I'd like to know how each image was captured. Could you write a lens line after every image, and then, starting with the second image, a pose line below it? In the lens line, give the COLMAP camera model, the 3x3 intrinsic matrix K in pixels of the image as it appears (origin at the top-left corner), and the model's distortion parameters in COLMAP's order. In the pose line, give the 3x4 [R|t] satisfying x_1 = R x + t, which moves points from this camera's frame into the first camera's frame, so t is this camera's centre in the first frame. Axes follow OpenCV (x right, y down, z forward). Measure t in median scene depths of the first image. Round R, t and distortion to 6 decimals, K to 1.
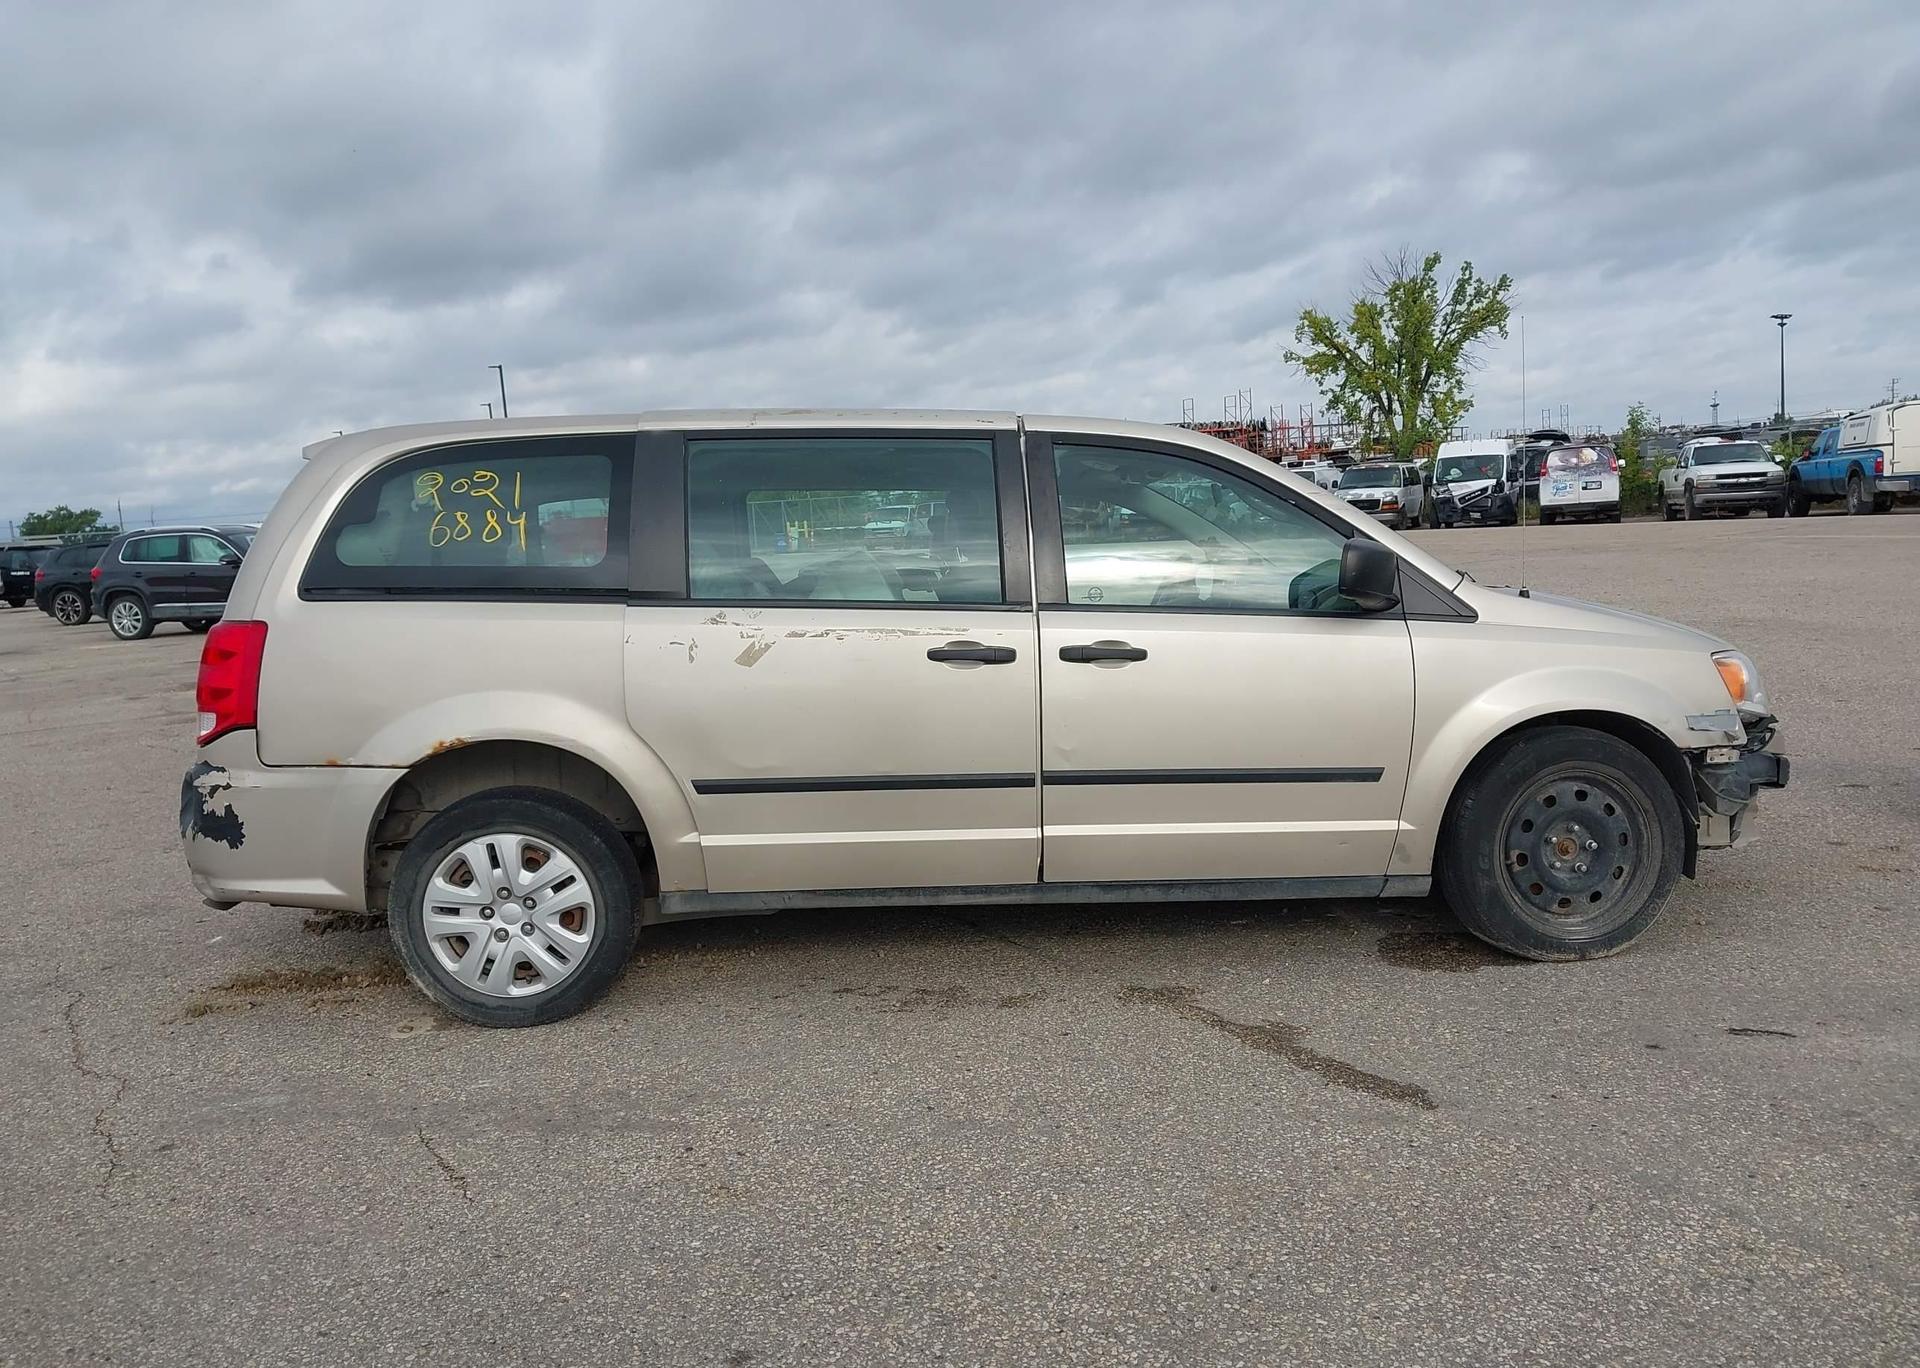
lens RADIAL K [[1554.1, 0, 957.6], [0, 1554.1, 695.6], [0, 0, 1]] dist [0.025976, -0.034735]
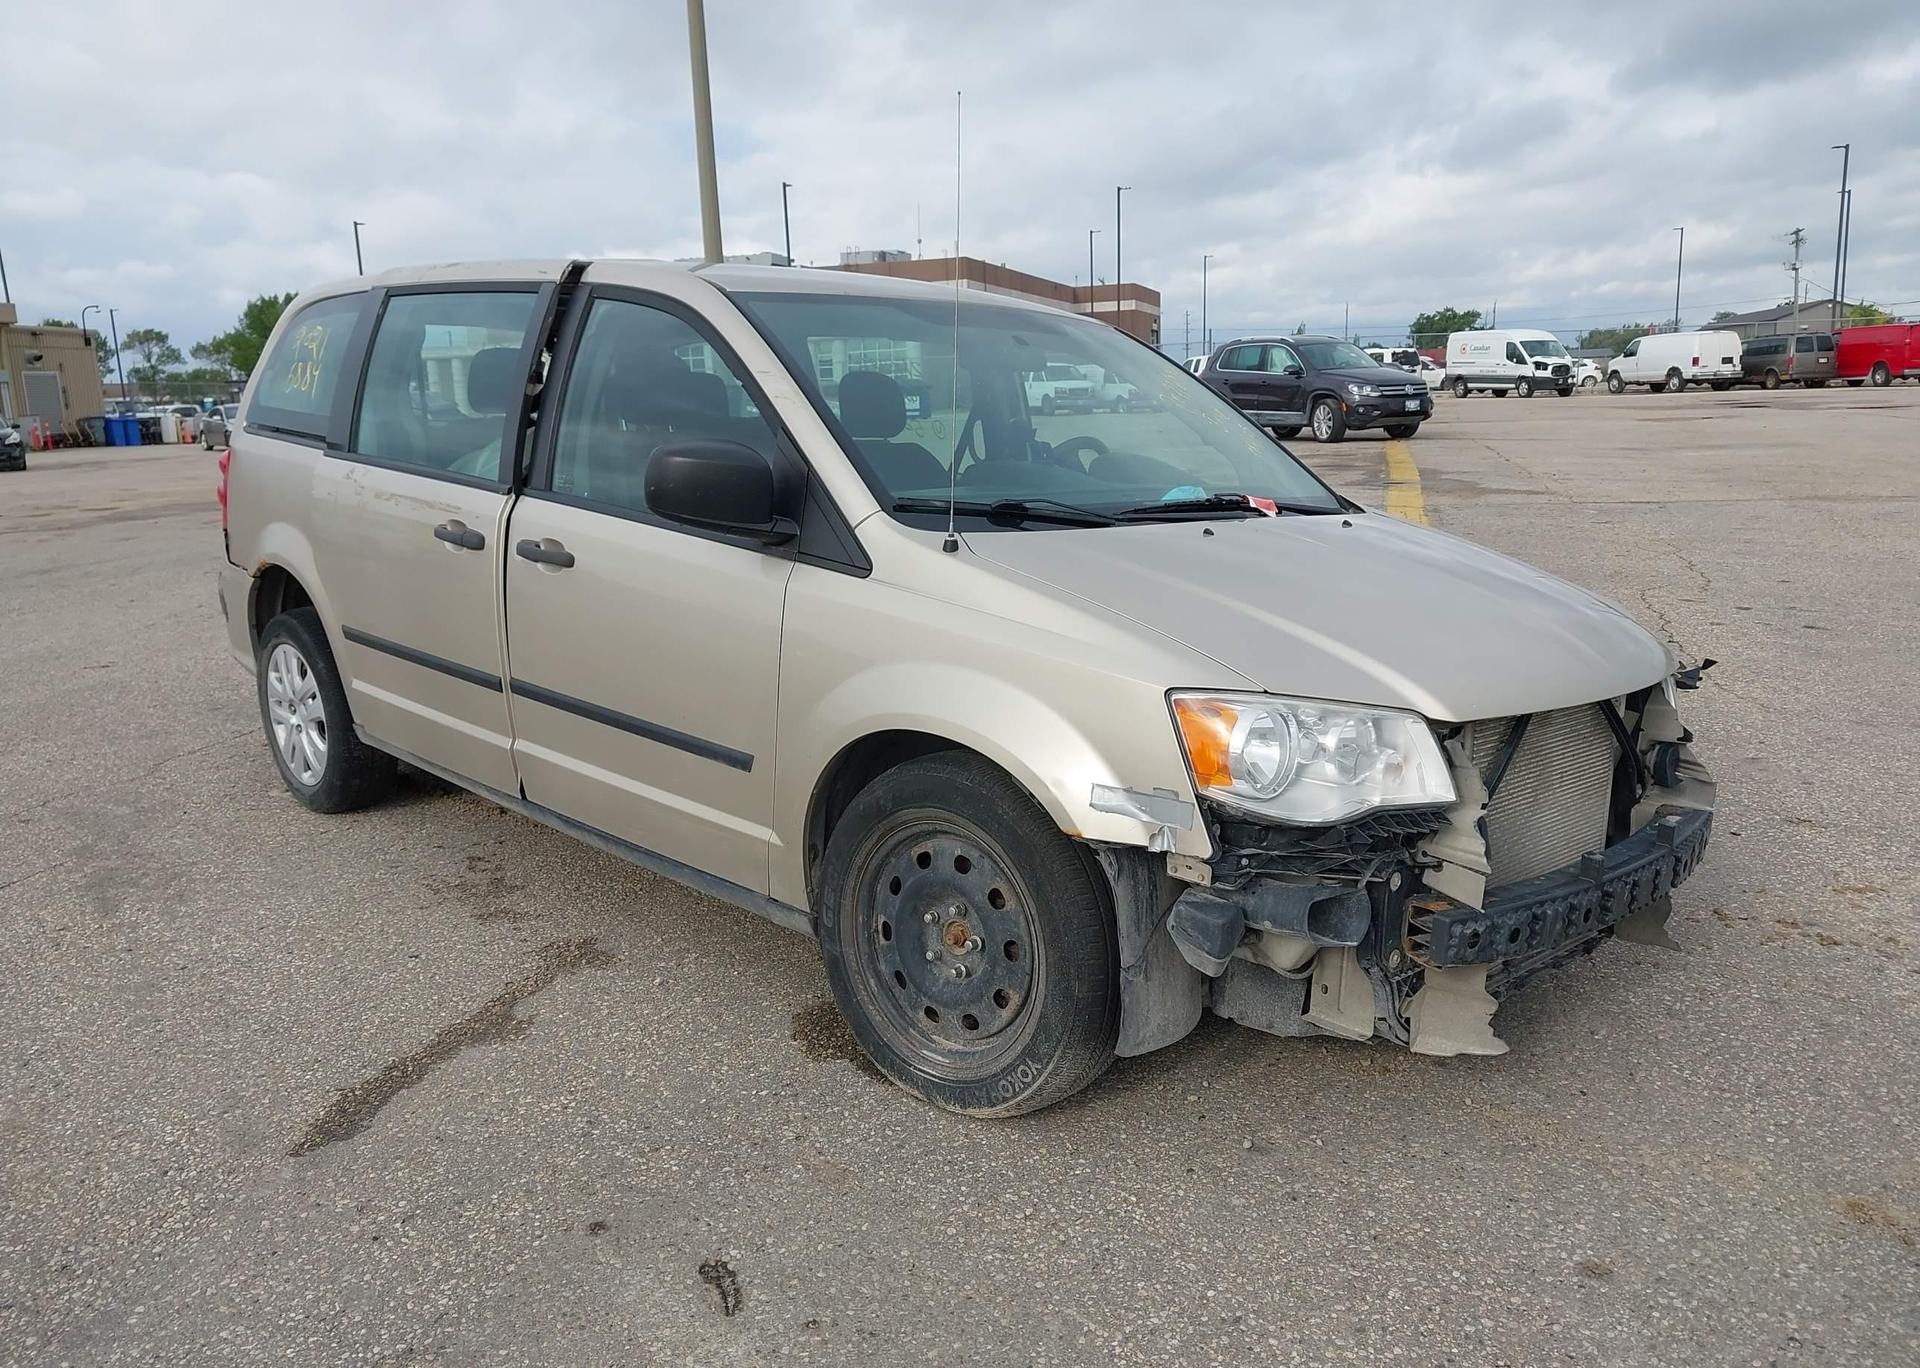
lens RADIAL K [[1554.1, 0, 961.6], [0, 1554.1, 678.8], [0, 0, 1]] dist [0.025976, -0.034735]
pose [[0.657964, 0.182447, -0.730613, 0.882681], [-0.098839, 0.982737, 0.156396, -0.115831], [0.746535, -0.030690, 0.664638, 0.591665]]
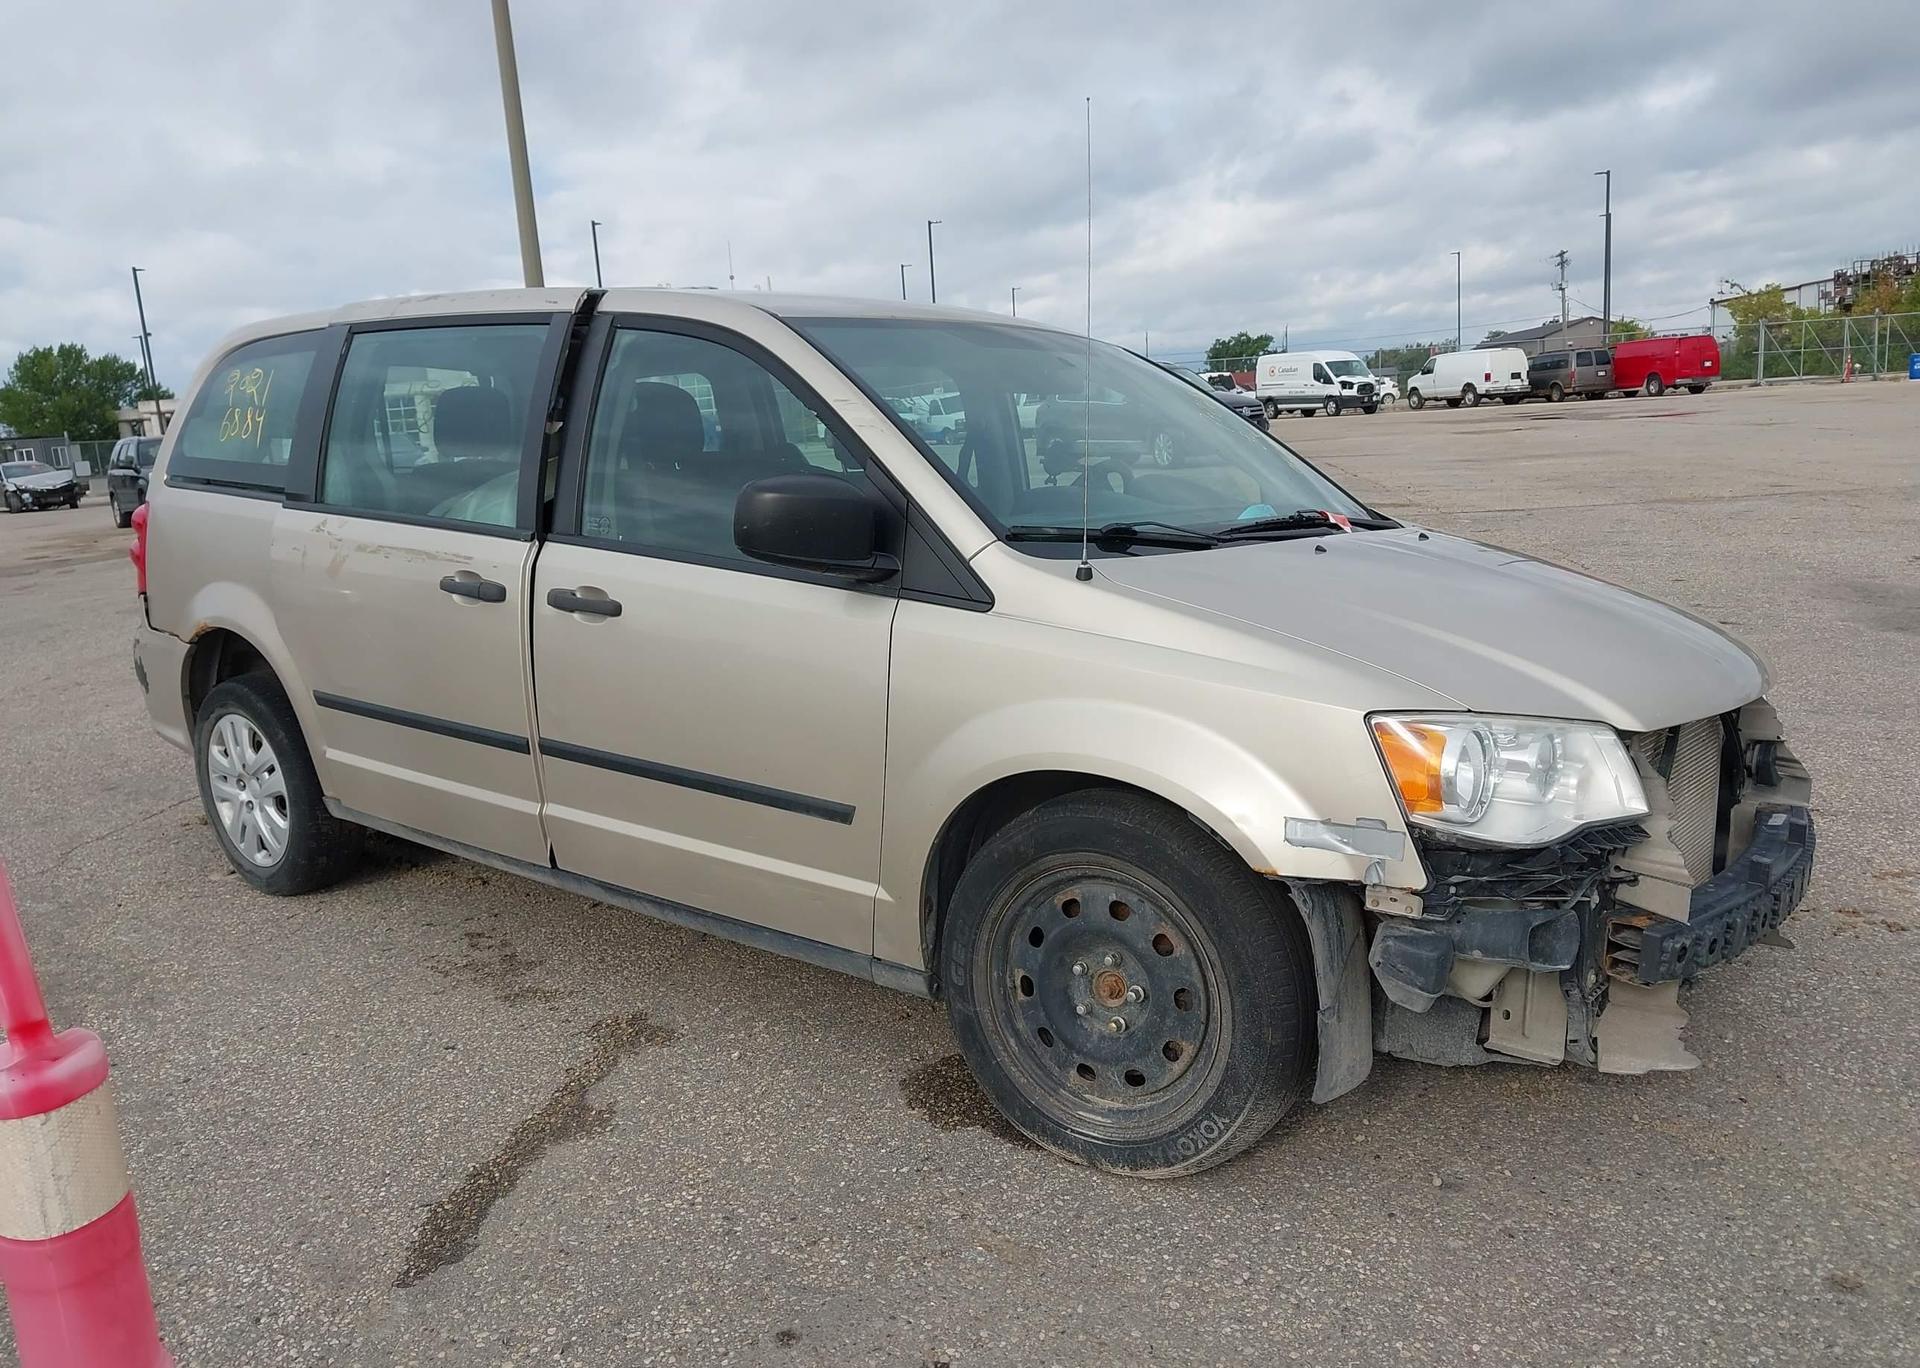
lens RADIAL K [[1554.1, 0, 958.4], [0, 1554.1, 679.3], [0, 0, 1]] dist [0.025976, -0.034735]
pose [[0.745981, 0.133482, -0.652453, 0.761015], [-0.065989, 0.989701, 0.127030, -0.101678], [0.662690, -0.051707, 0.747106, 0.523889]]
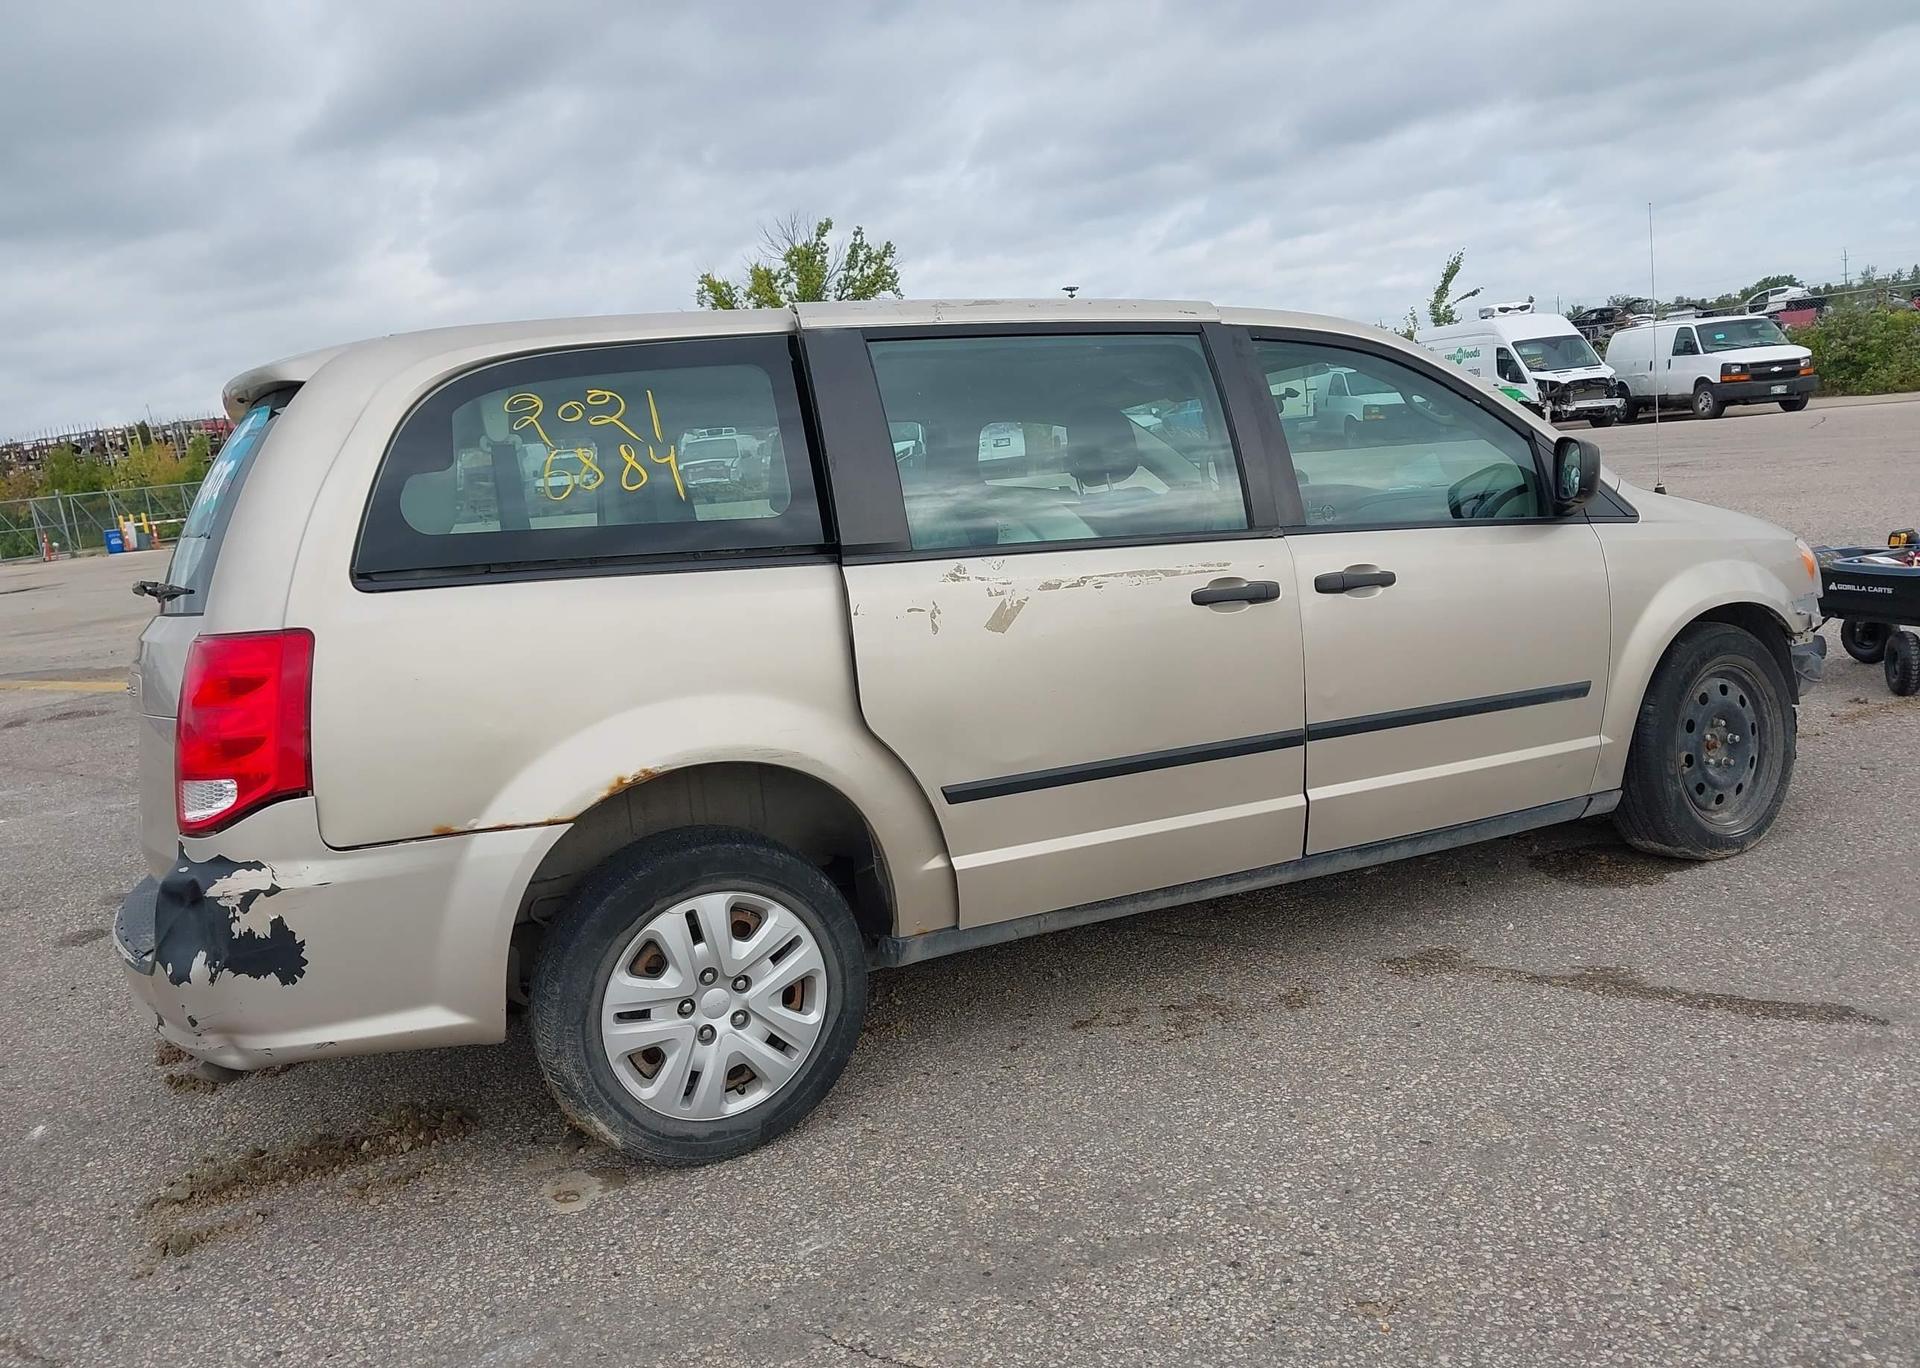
lens RADIAL K [[1554.1, 0, 944.0], [0, 1554.1, 694.8], [0, 0, 1]] dist [0.025976, -0.034735]
pose [[0.911553, -0.104456, 0.397694, -0.459626], [0.098762, 0.994501, 0.034838, -0.016516], [-0.399146, 0.007520, 0.916856, 0.297692]]
